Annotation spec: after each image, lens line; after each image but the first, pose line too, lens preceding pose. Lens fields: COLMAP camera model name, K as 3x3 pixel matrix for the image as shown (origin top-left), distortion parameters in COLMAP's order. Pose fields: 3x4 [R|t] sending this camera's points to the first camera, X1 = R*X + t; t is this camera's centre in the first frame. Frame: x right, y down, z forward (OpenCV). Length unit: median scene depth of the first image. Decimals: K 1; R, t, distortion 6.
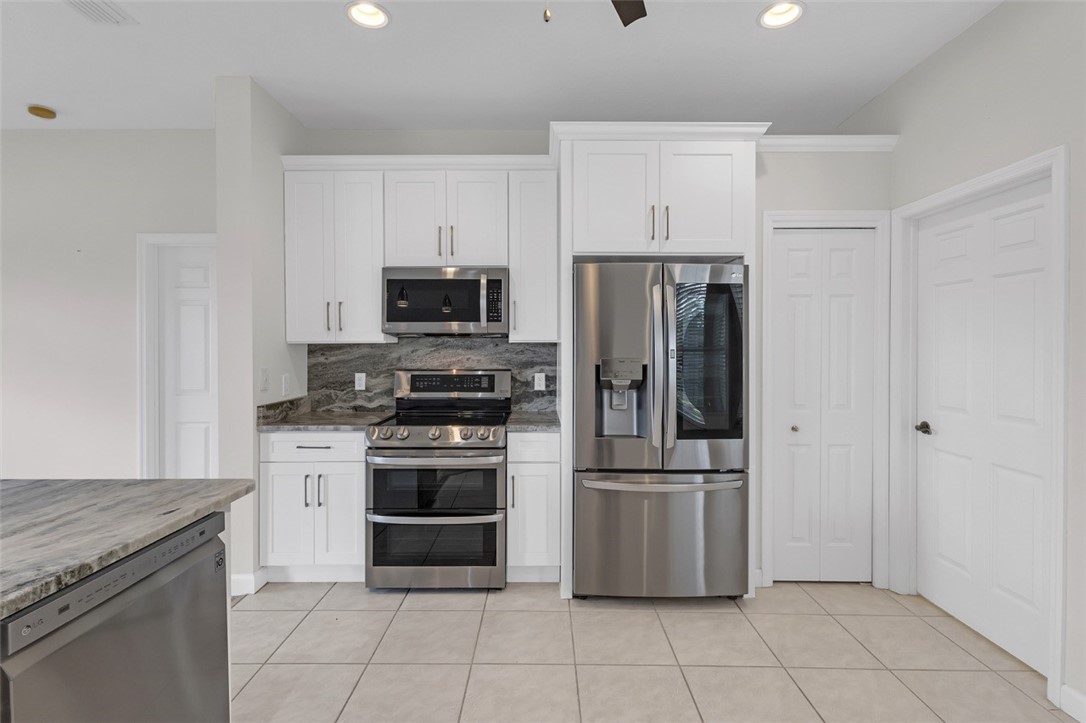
lens RADIAL K [[513.9, 0, 537.4], [0, 513.9, 350.9], [0, 0, 1]] dist [0.002750, 0.001715]
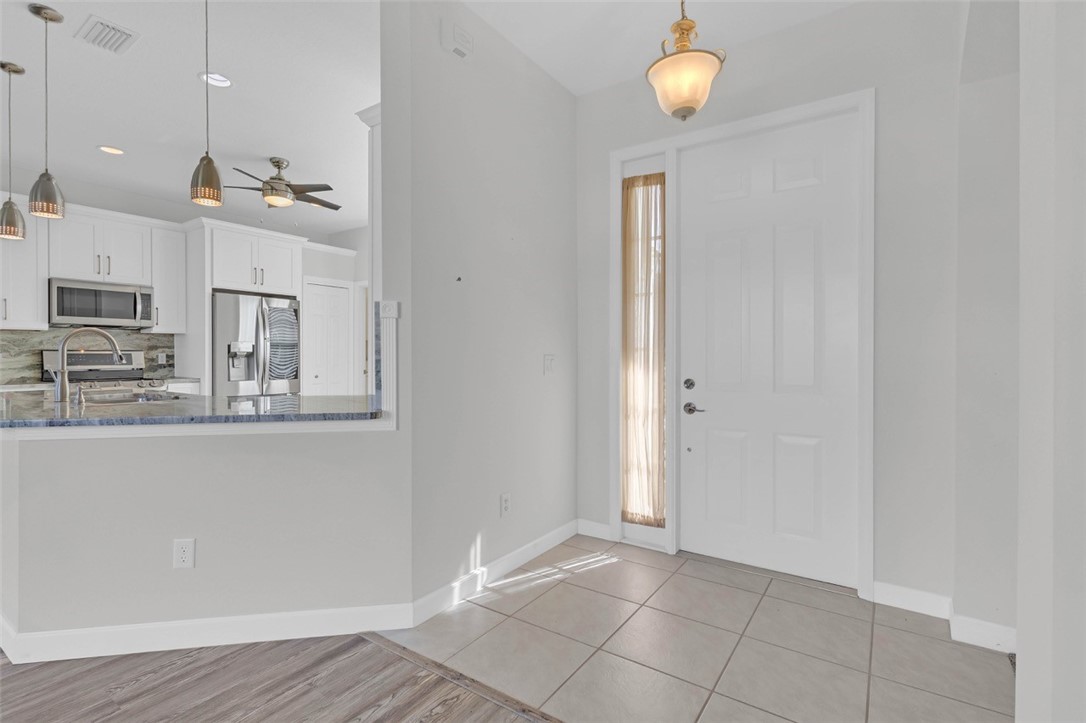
lens RADIAL K [[510.2, 0, 542.0], [0, 510.2, 365.2], [0, 0, 1]] dist [0.003584, -0.000072]
pose [[0.563291, -0.019534, 0.826028, -0.757191], [0.010484, 0.999809, 0.016494, 0.079311], [-0.826192, -0.000631, 0.563388, -1.017386]]
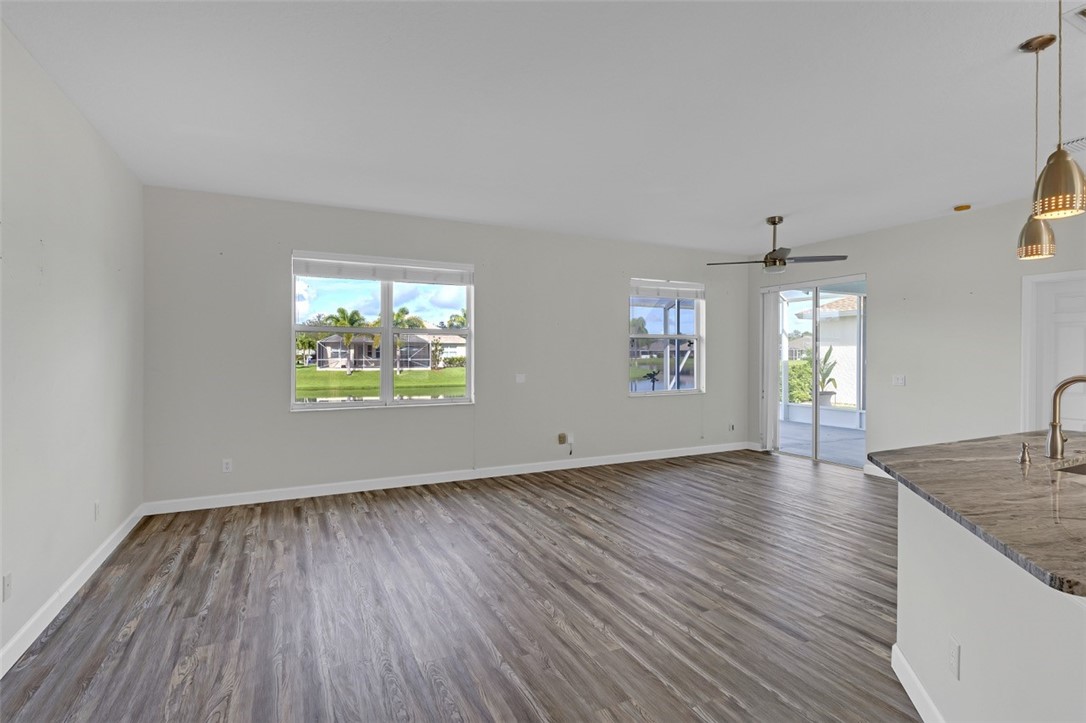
lens RADIAL K [[513.9, 0, 541.5], [0, 513.9, 374.7], [0, 0, 1]] dist [0.002750, 0.001715]
pose [[0.447634, 0.038139, -0.893403, -0.153109], [-0.013312, 0.999264, 0.035989, 0.000372], [0.894118, -0.004217, 0.447812, -0.912001]]
